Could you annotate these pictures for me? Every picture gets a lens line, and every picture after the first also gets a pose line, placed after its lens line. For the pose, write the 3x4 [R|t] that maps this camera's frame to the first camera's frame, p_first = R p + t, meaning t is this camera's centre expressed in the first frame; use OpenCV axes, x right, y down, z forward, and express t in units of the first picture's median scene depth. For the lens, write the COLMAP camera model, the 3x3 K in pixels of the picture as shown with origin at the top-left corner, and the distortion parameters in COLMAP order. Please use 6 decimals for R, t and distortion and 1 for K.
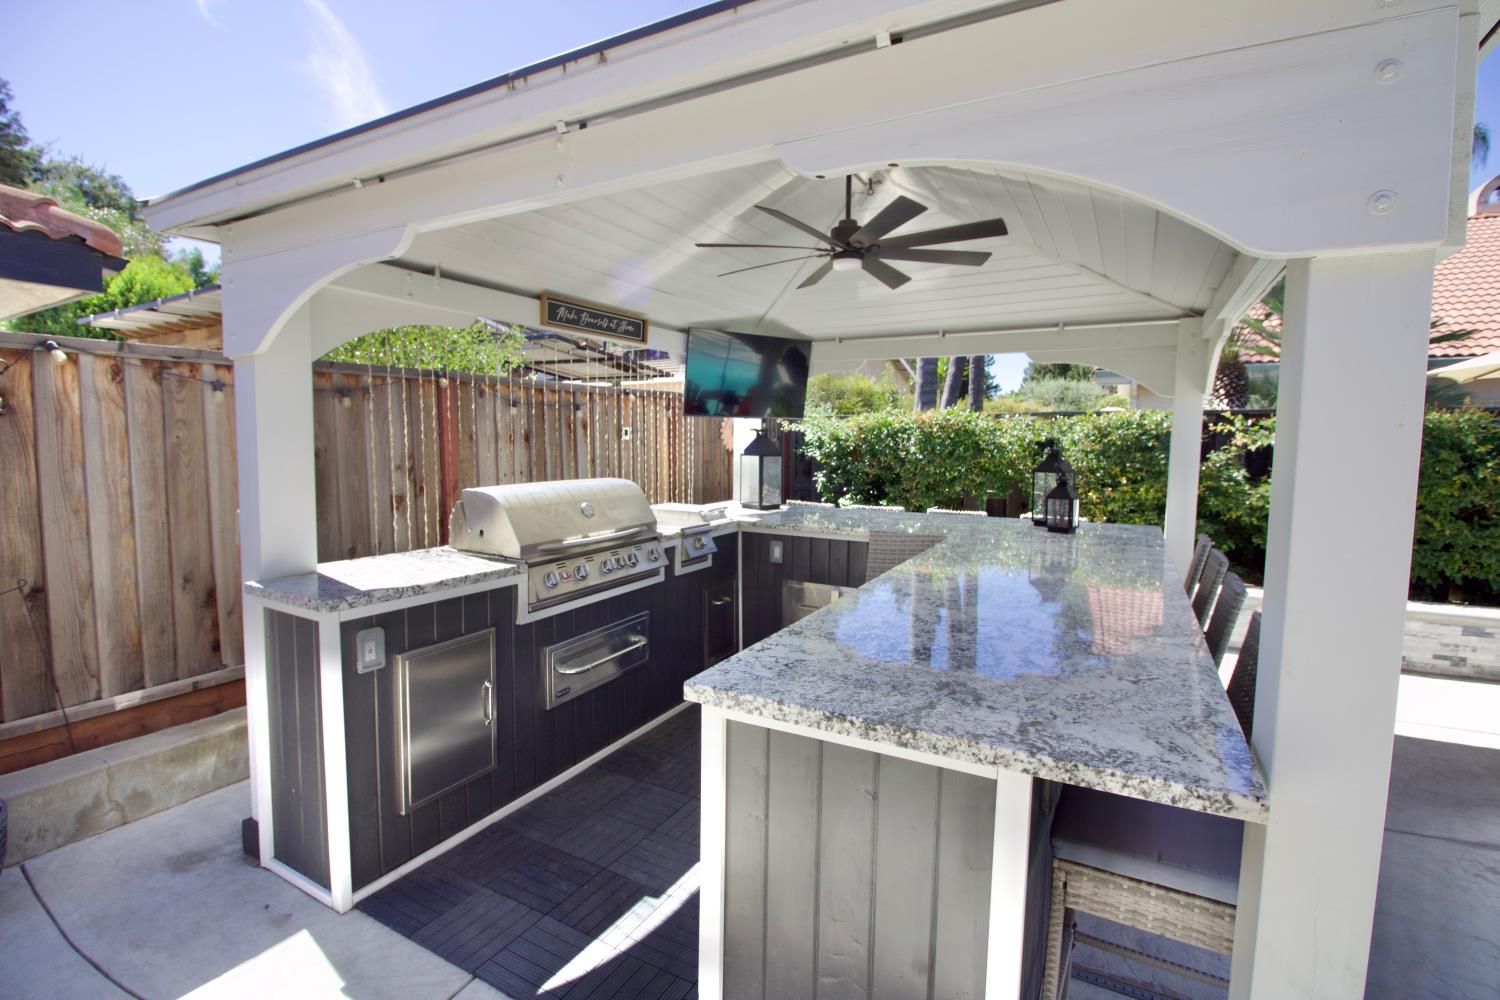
lens RADIAL K [[694.3, 0, 749.0], [0, 694.3, 495.2], [0, 0, 1]] dist [-0.006210, -0.003067]
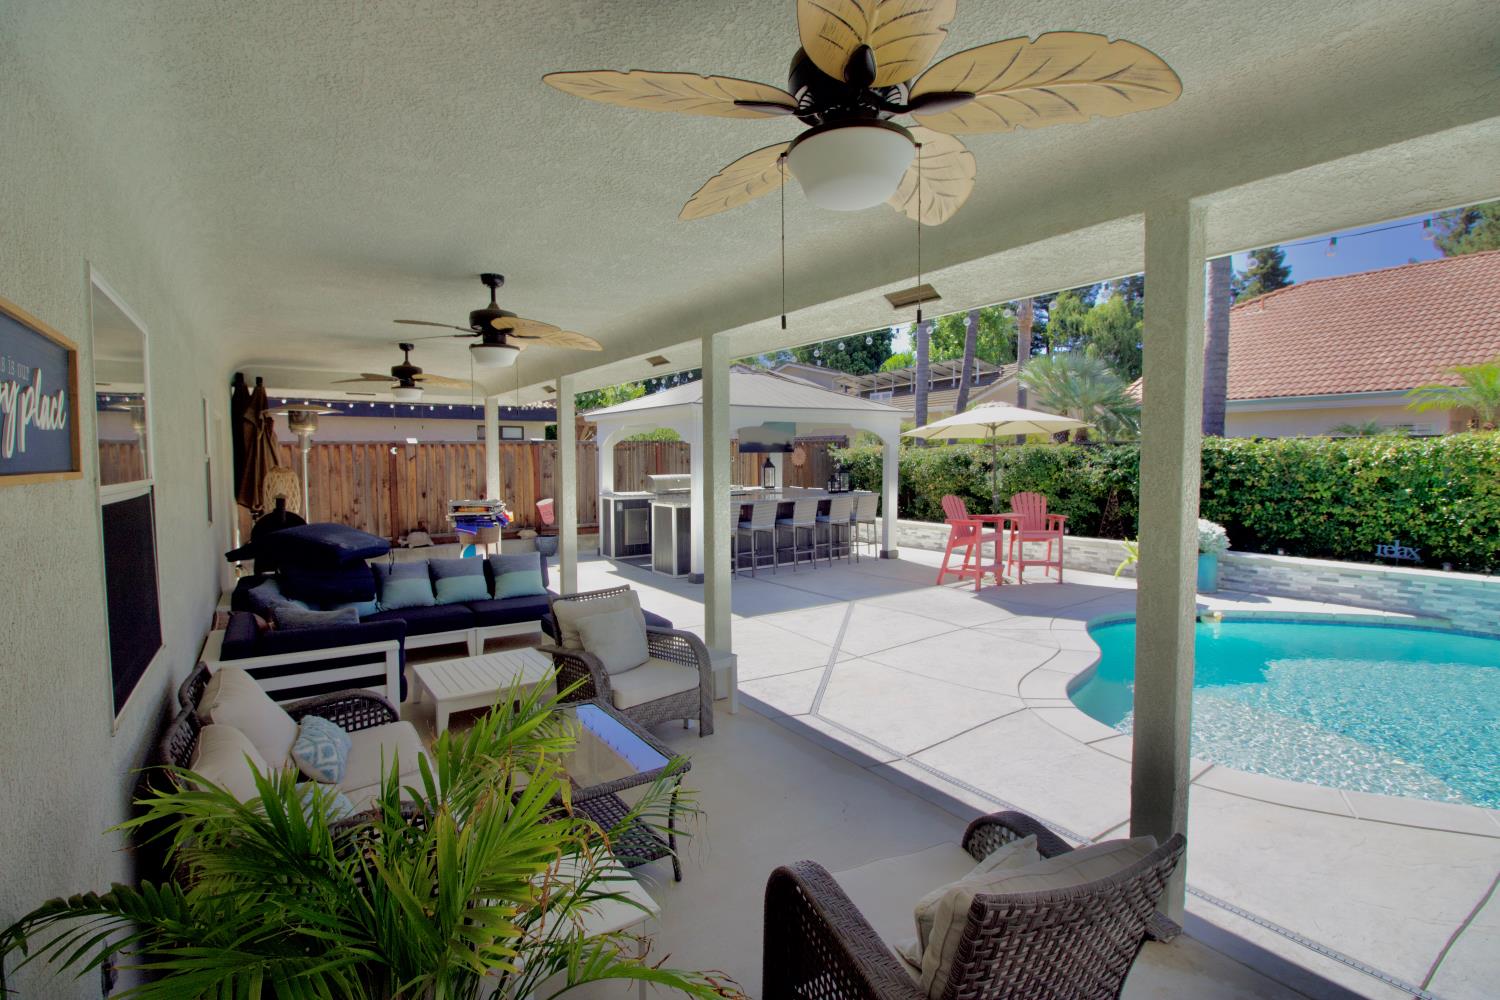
lens RADIAL K [[694.3, 0, 755.0], [0, 694.3, 497.6], [0, 0, 1]] dist [-0.006210, -0.003067]
pose [[0.907454, 0.011102, -0.420005, 2.162441], [-0.027006, 0.999125, -0.031939, 0.270672], [0.419283, 0.040326, 0.906960, -2.766389]]
